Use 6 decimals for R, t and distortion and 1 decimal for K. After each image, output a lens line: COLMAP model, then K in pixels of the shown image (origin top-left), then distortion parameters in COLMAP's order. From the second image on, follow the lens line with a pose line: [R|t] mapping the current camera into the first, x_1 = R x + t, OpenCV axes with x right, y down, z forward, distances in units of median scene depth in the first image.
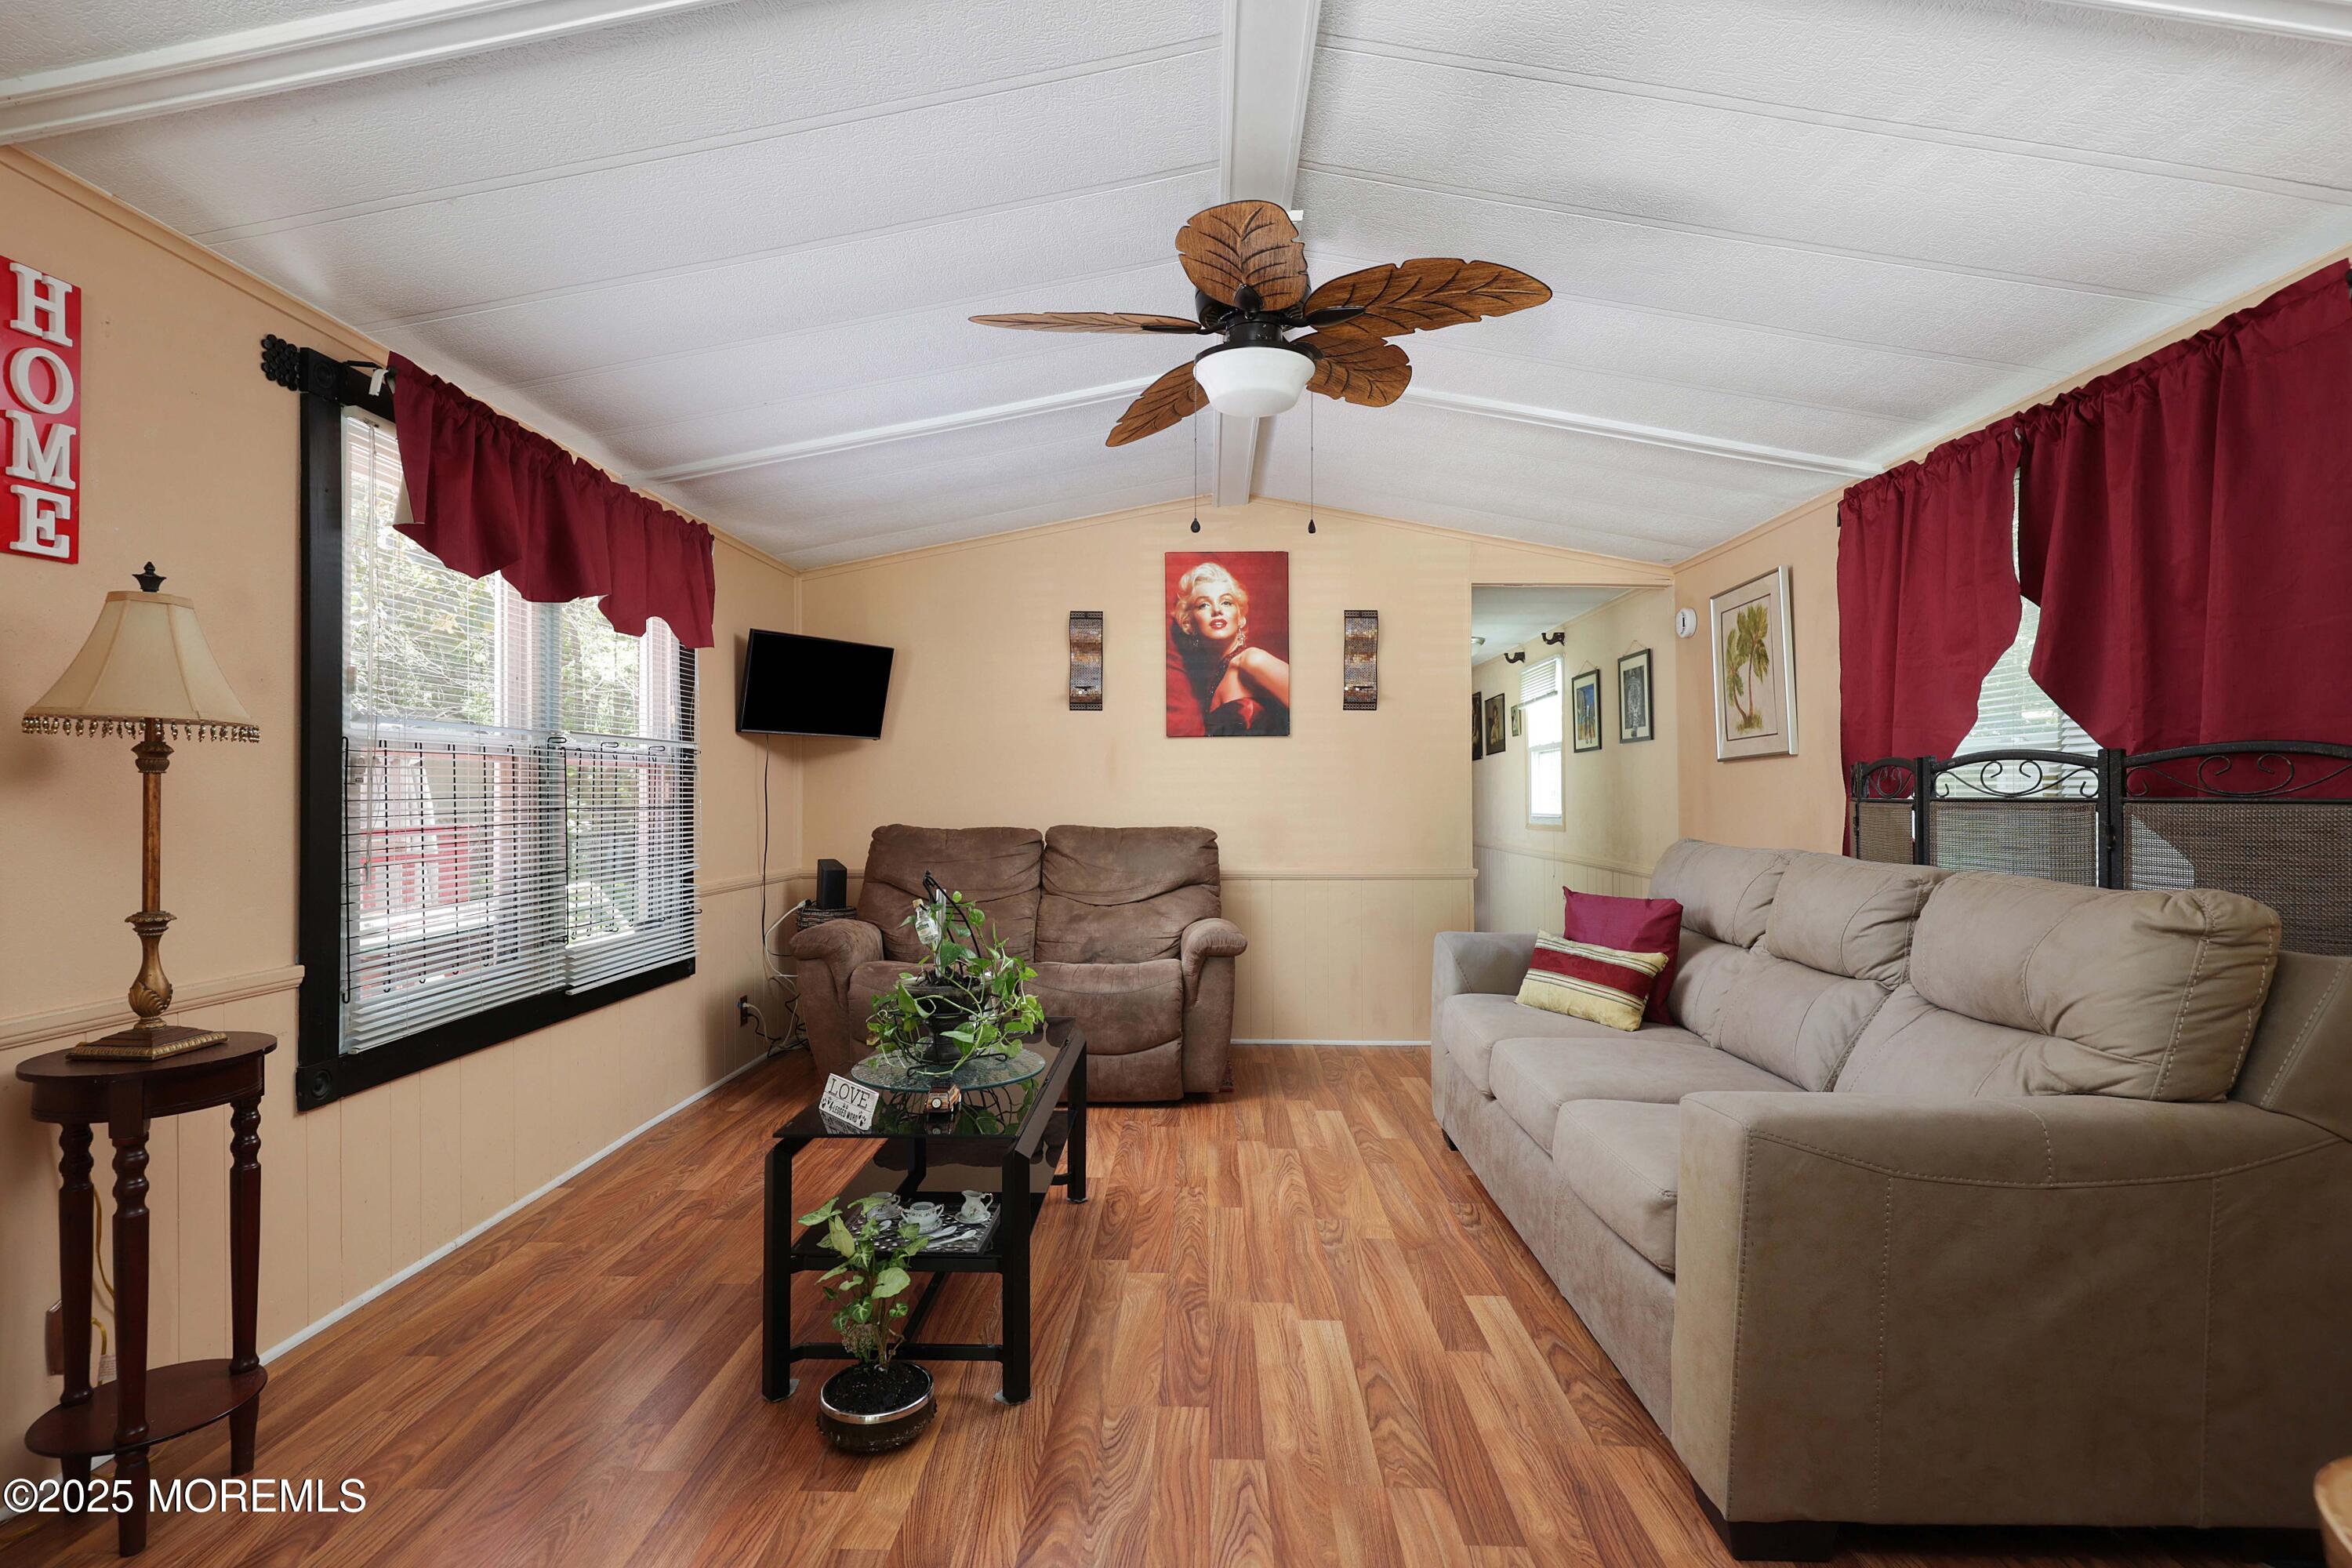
lens RADIAL K [[1203.8, 0, 1183.2], [0, 1203.8, 786.7], [0, 0, 1]] dist [0.005112, 0.002622]
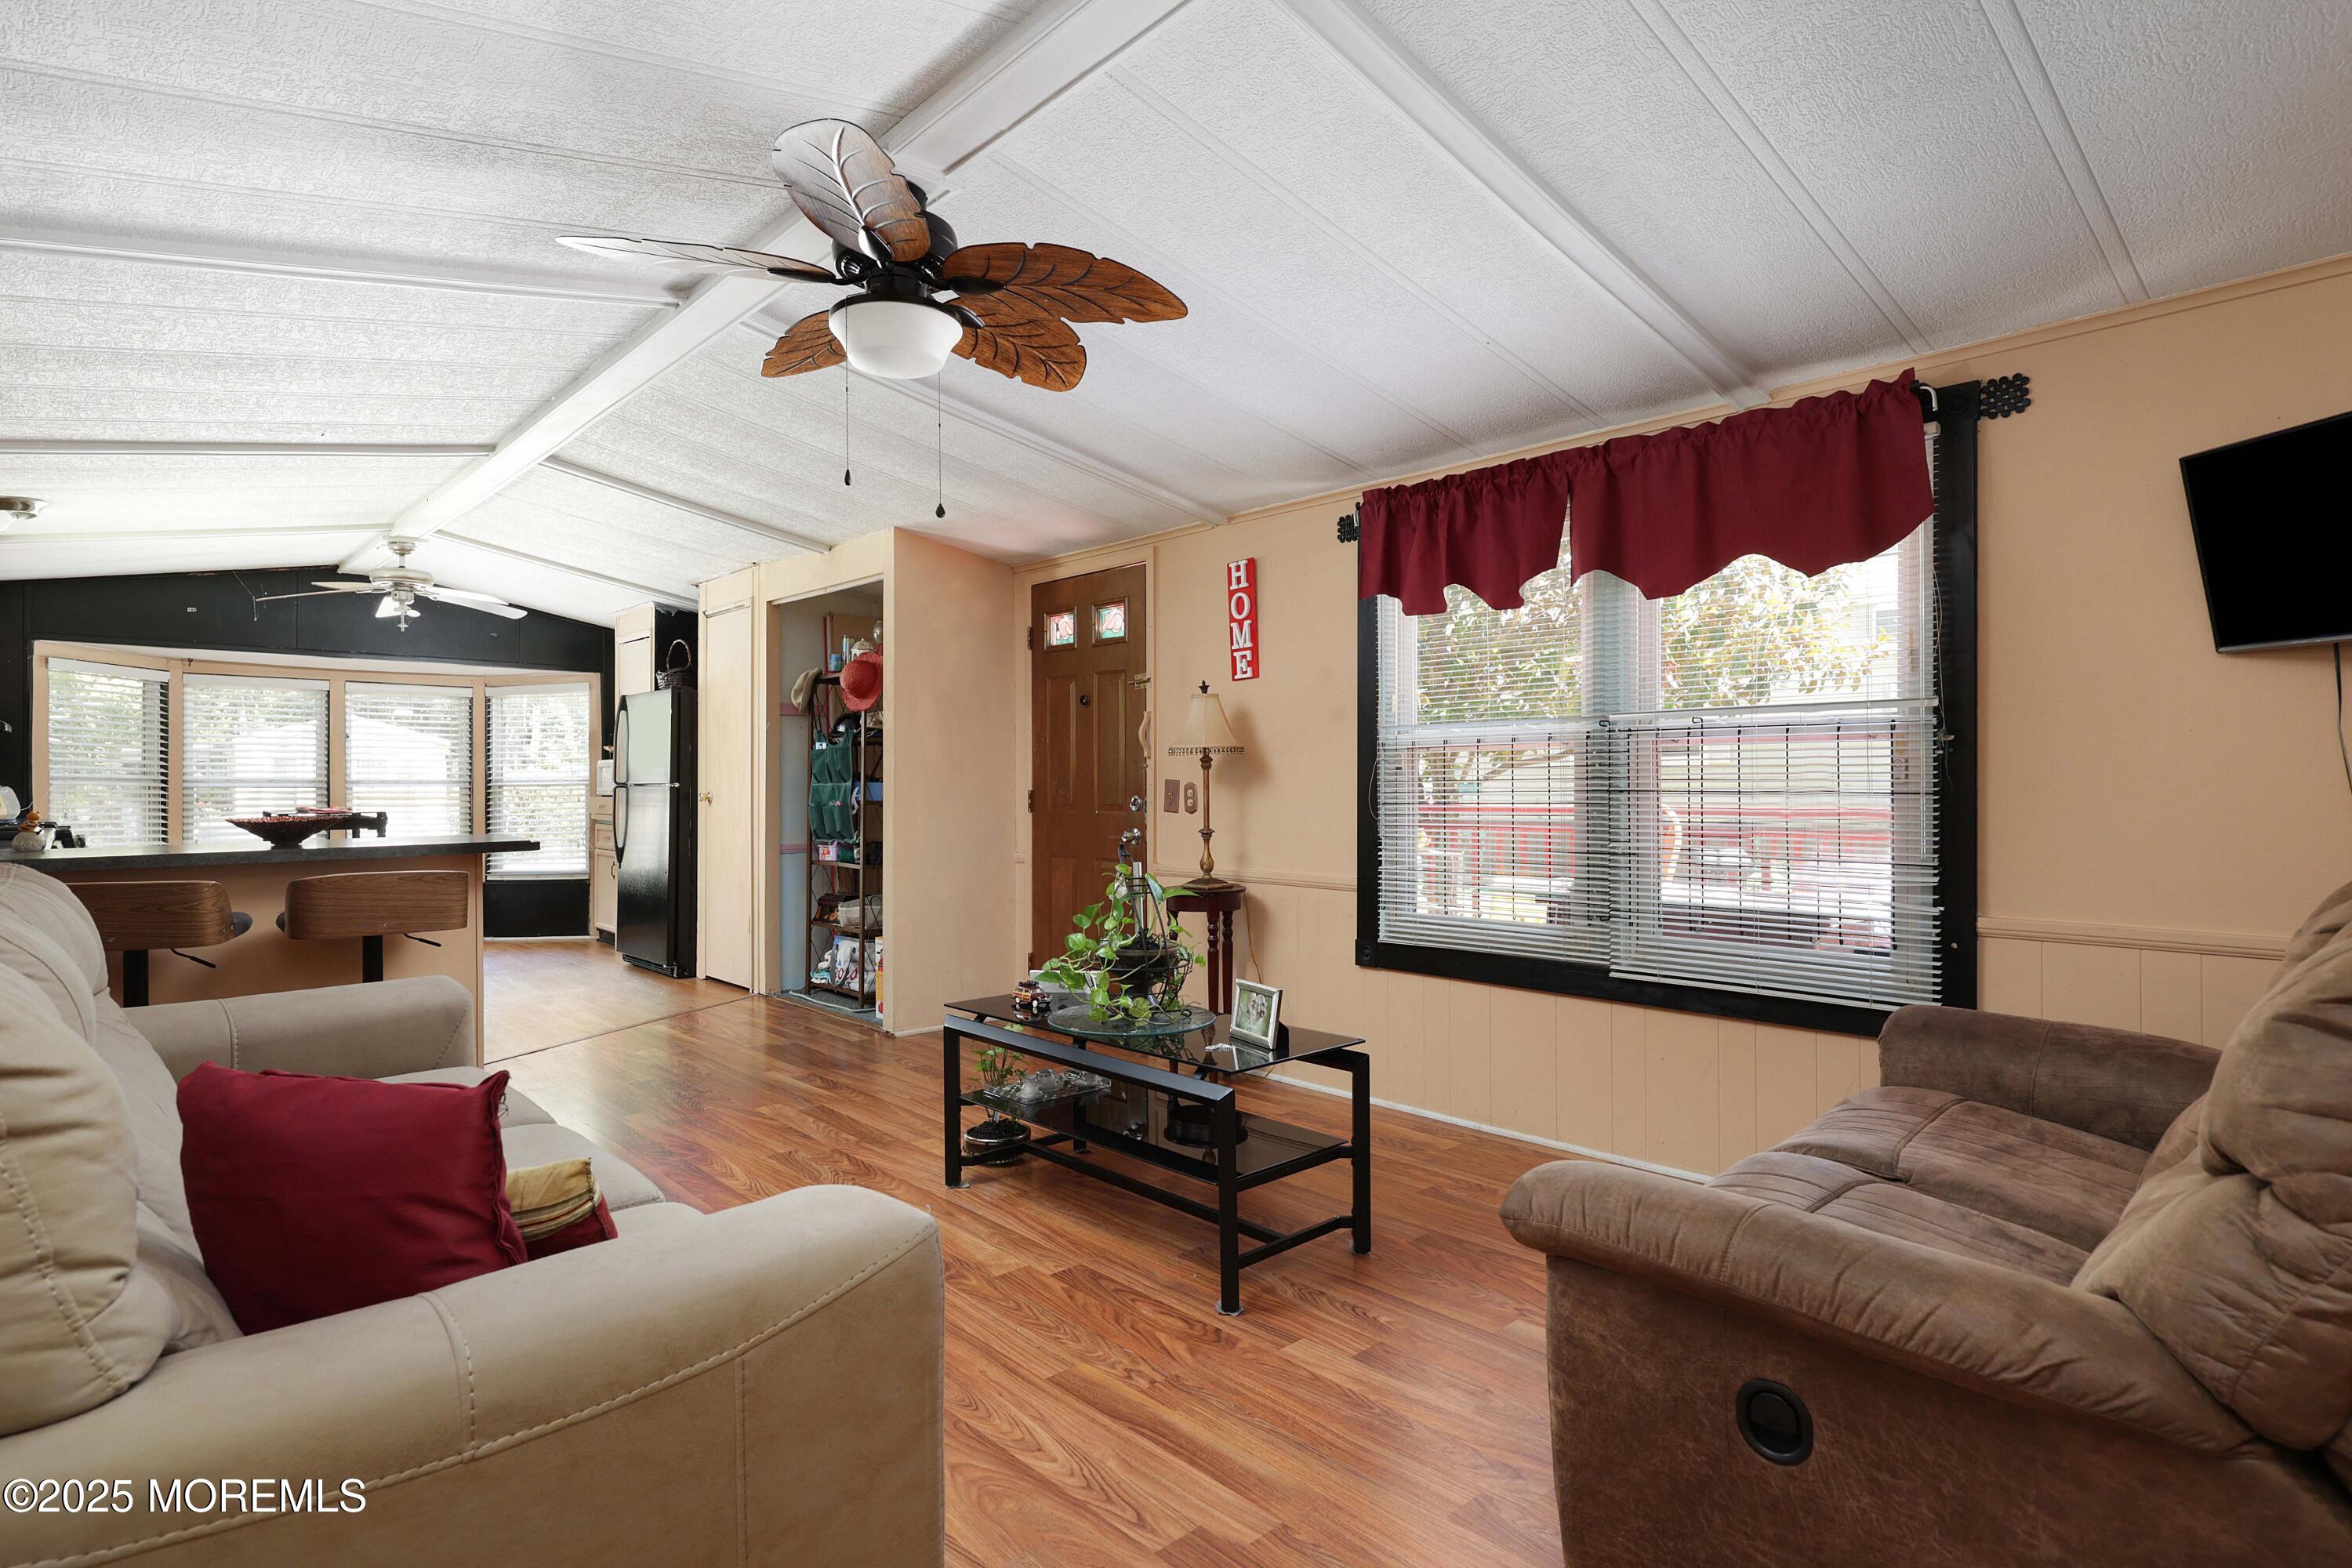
lens RADIAL K [[1203.8, 0, 1161.5], [0, 1203.8, 779.8], [0, 0, 1]] dist [0.005112, 0.002622]
pose [[-0.733879, 0.005351, -0.679260, 0.458368], [0.010420, 0.999940, -0.003380, 0.008998], [0.679201, -0.009558, -0.733890, 1.524615]]
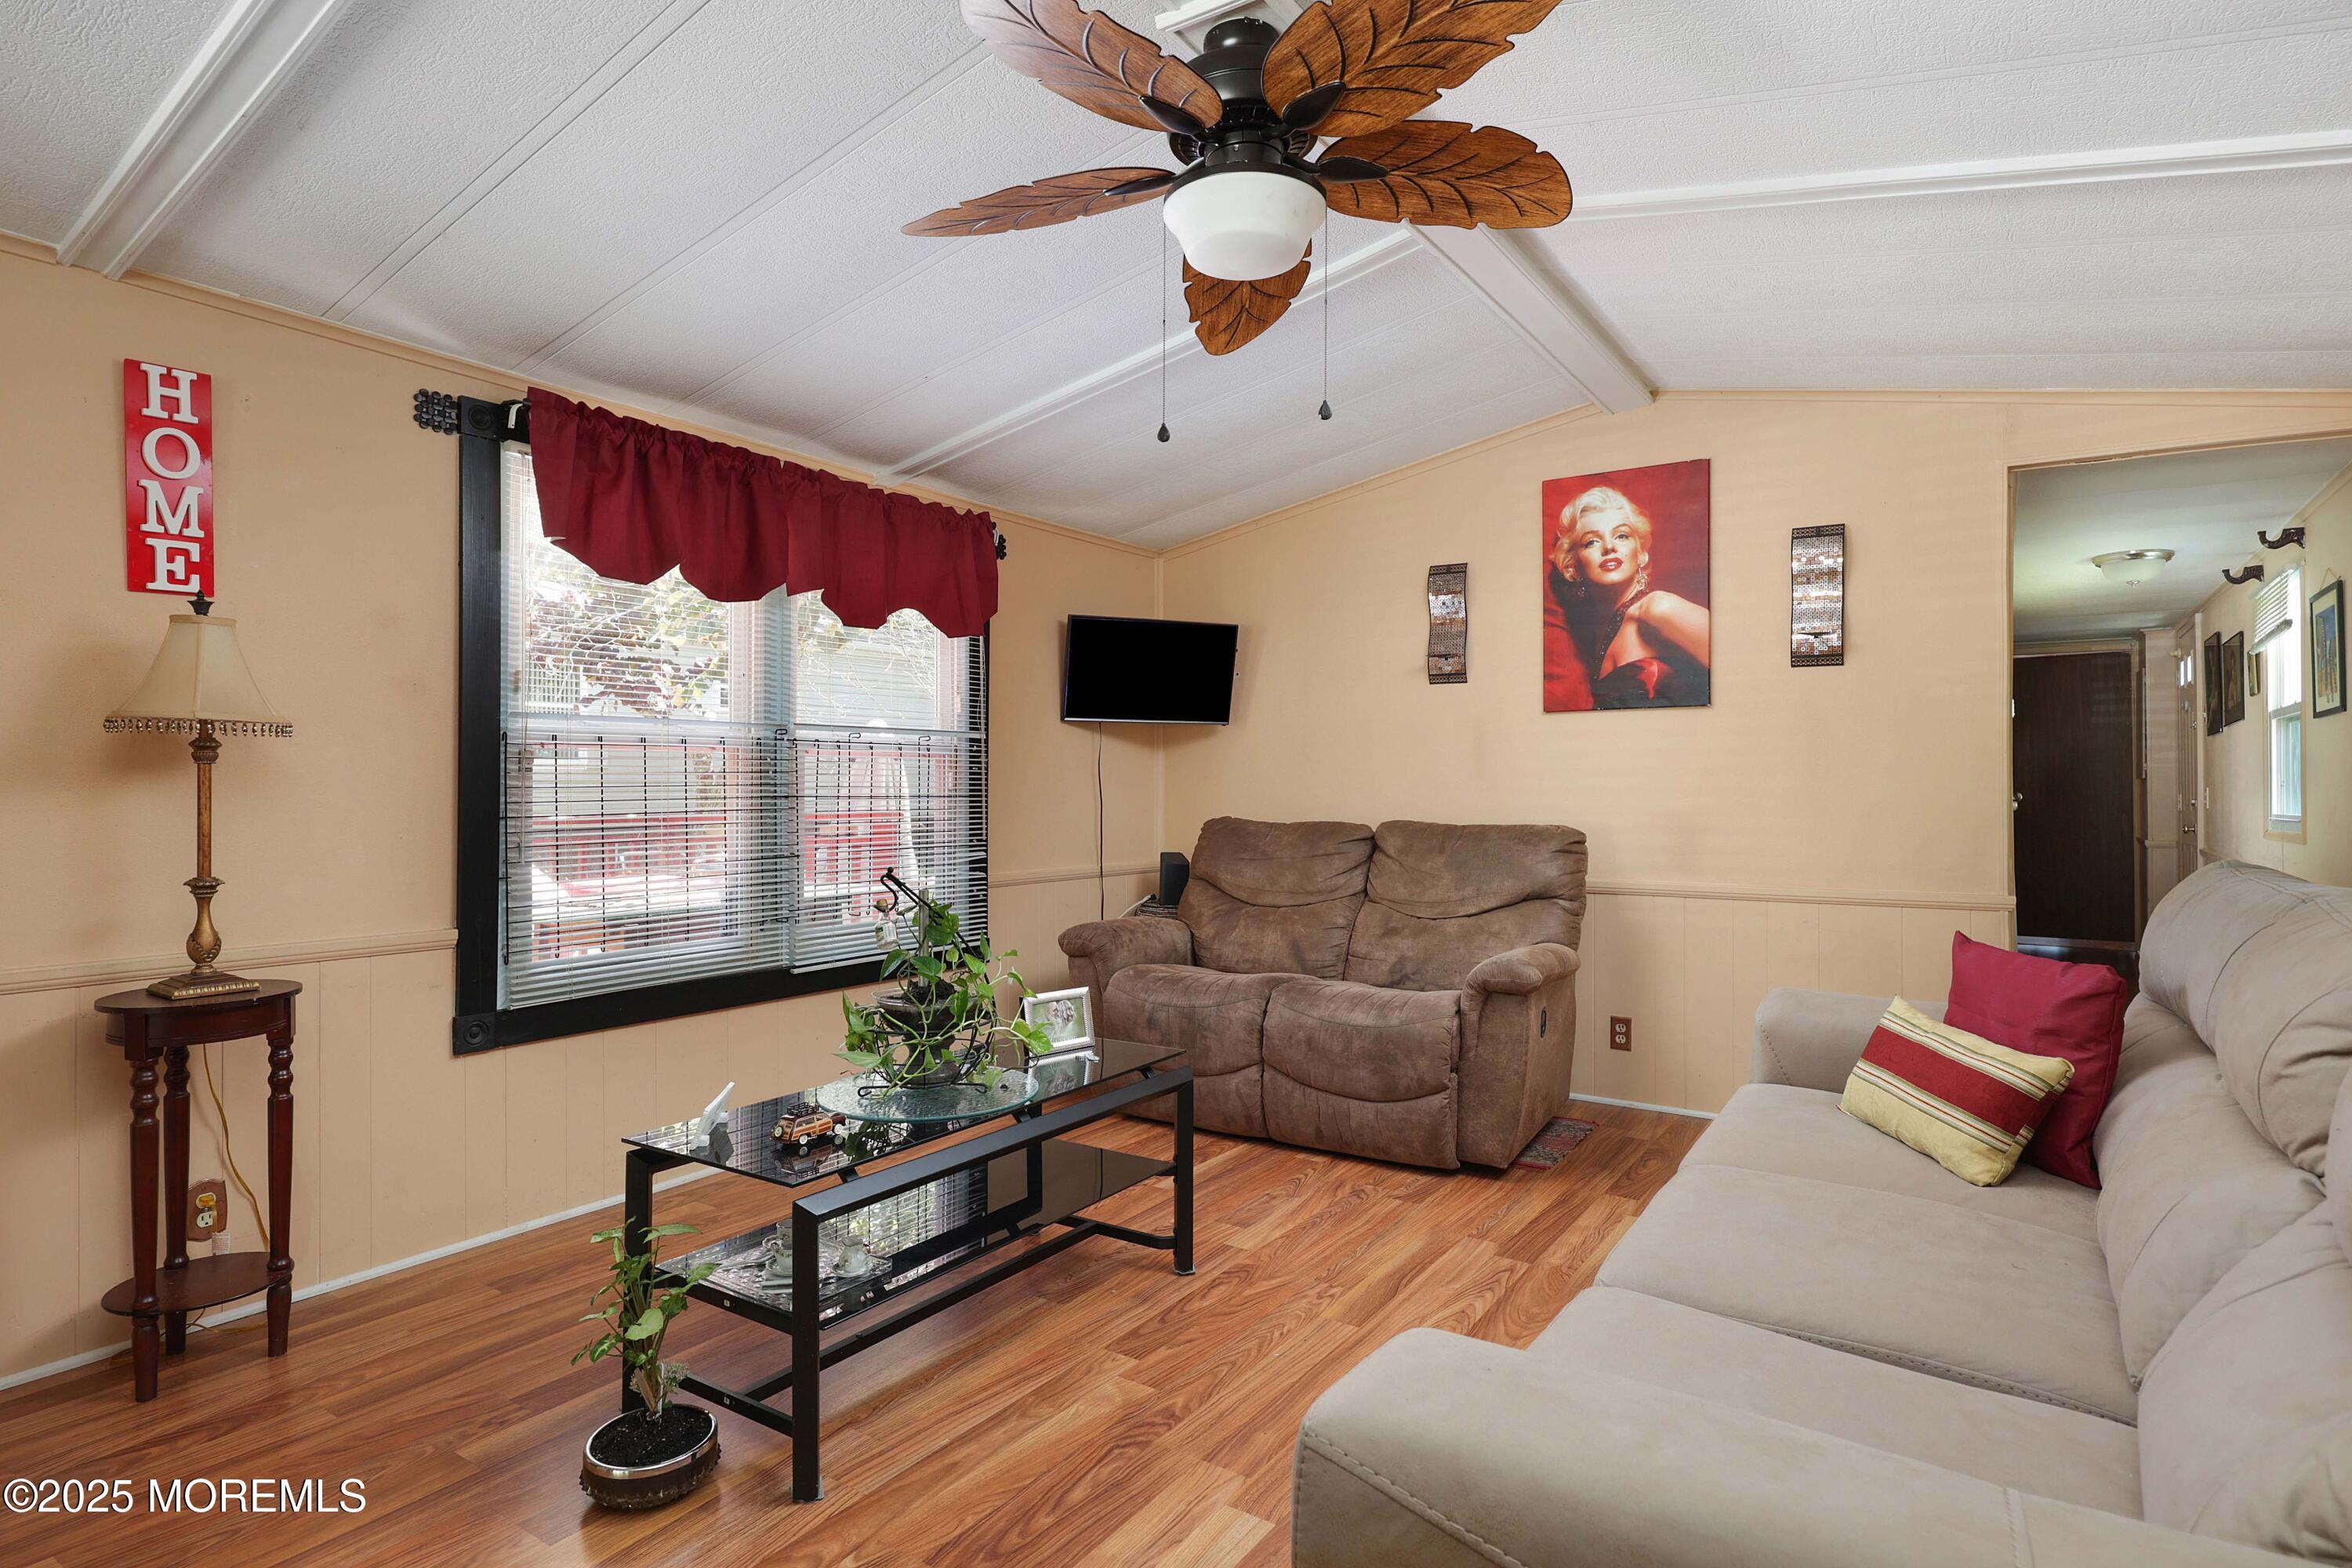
lens RADIAL K [[1249.1, 0, 1173.8], [0, 1249.1, 786.6], [0, 0, 1]] dist [0.003787, -0.000739]
pose [[0.838688, 0.001369, -0.544610, 0.372261], [0.002308, 0.999979, 0.006069, 0.003754], [0.544607, -0.006347, 0.838667, 0.273576]]
